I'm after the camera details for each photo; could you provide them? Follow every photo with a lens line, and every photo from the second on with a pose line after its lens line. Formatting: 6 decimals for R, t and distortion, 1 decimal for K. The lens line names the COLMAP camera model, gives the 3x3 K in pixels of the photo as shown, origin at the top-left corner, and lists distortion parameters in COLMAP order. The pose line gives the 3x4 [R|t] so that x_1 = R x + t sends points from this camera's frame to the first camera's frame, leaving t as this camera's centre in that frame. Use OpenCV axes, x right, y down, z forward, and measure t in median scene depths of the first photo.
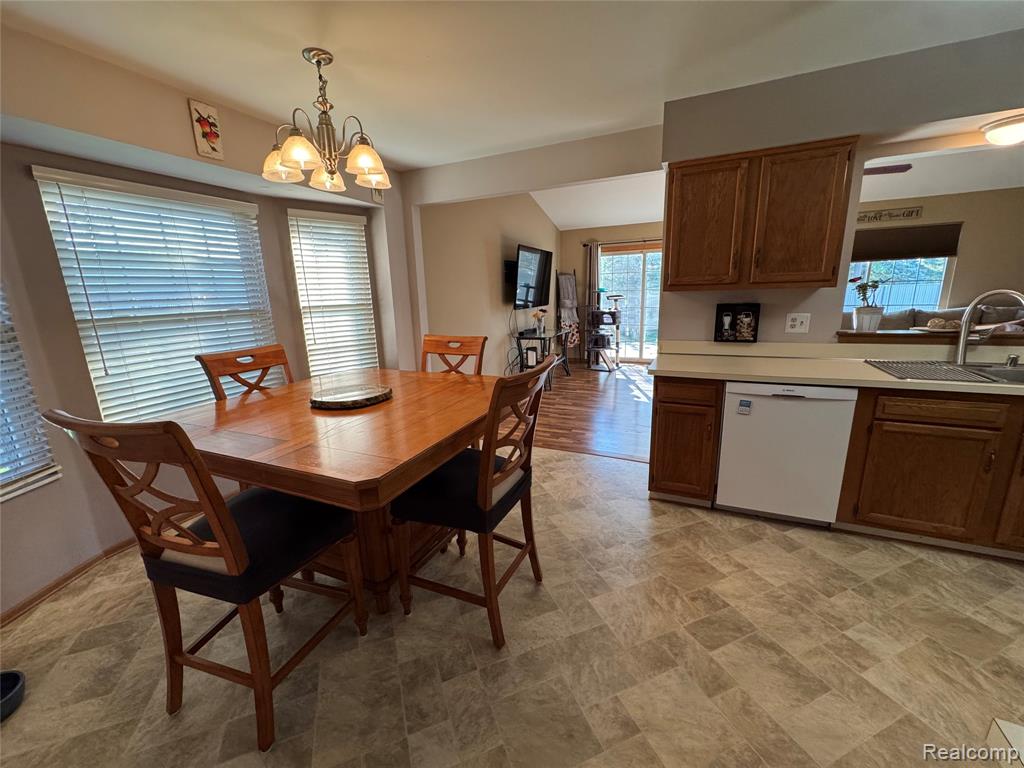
lens RADIAL K [[410.8, 0, 514.0], [0, 410.8, 381.5], [0, 0, 1]] dist [-0.001092, -0.001101]
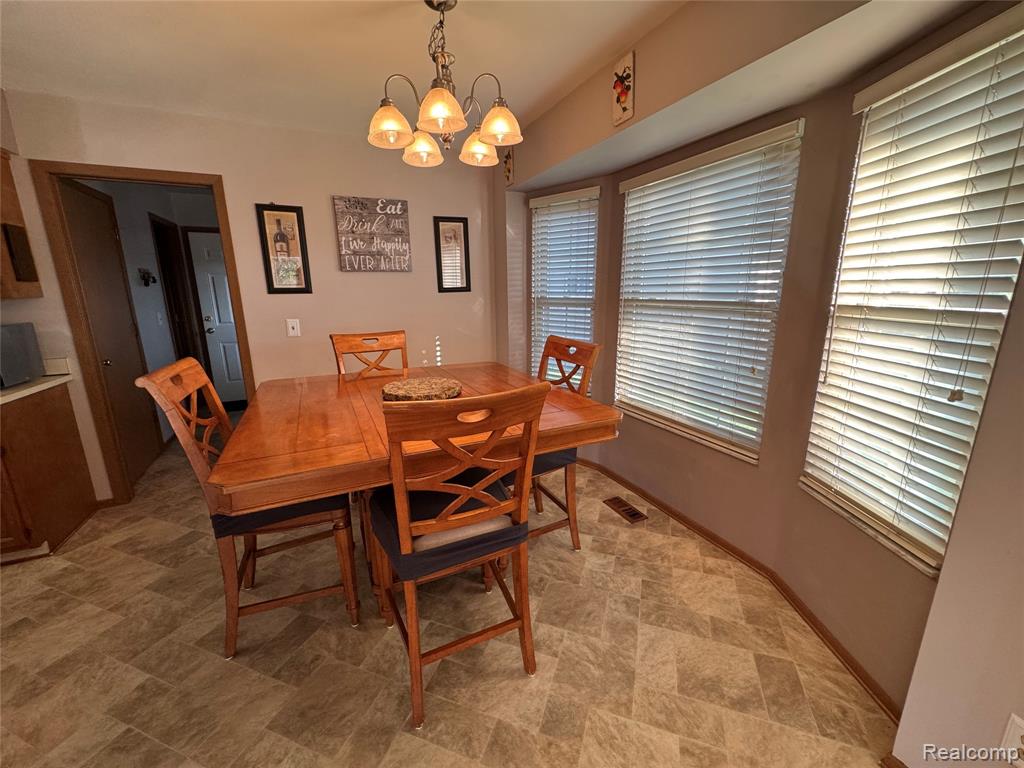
lens RADIAL K [[410.8, 0, 512.3], [0, 410.8, 385.7], [0, 0, 1]] dist [-0.001092, -0.001101]
pose [[-0.656742, 0.207324, -0.725056, 0.155548], [-0.138366, 0.912015, 0.386113, -0.327764], [0.741313, 0.353900, -0.570272, 1.467535]]
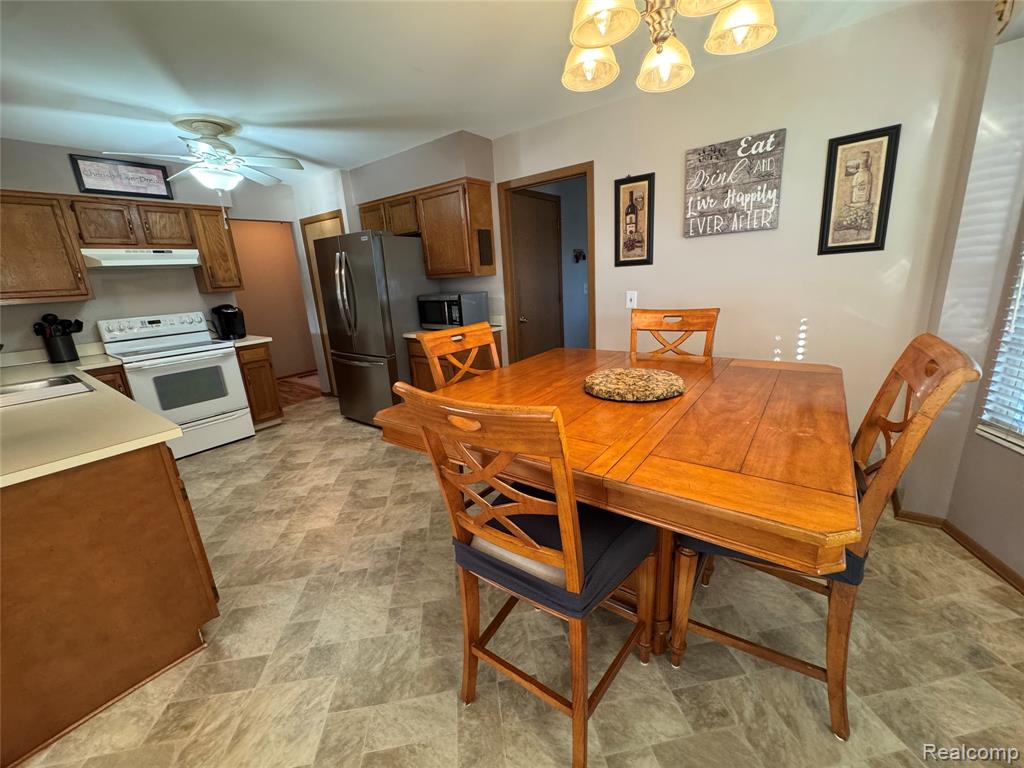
lens RADIAL K [[410.8, 0, 510.1], [0, 410.8, 384.6], [0, 0, 1]] dist [-0.001092, -0.001101]
pose [[-0.969204, 0.026255, 0.244856, -0.305689], [0.138133, 0.881111, 0.452286, -0.308172], [-0.203870, 0.472180, -0.857603, 1.486975]]
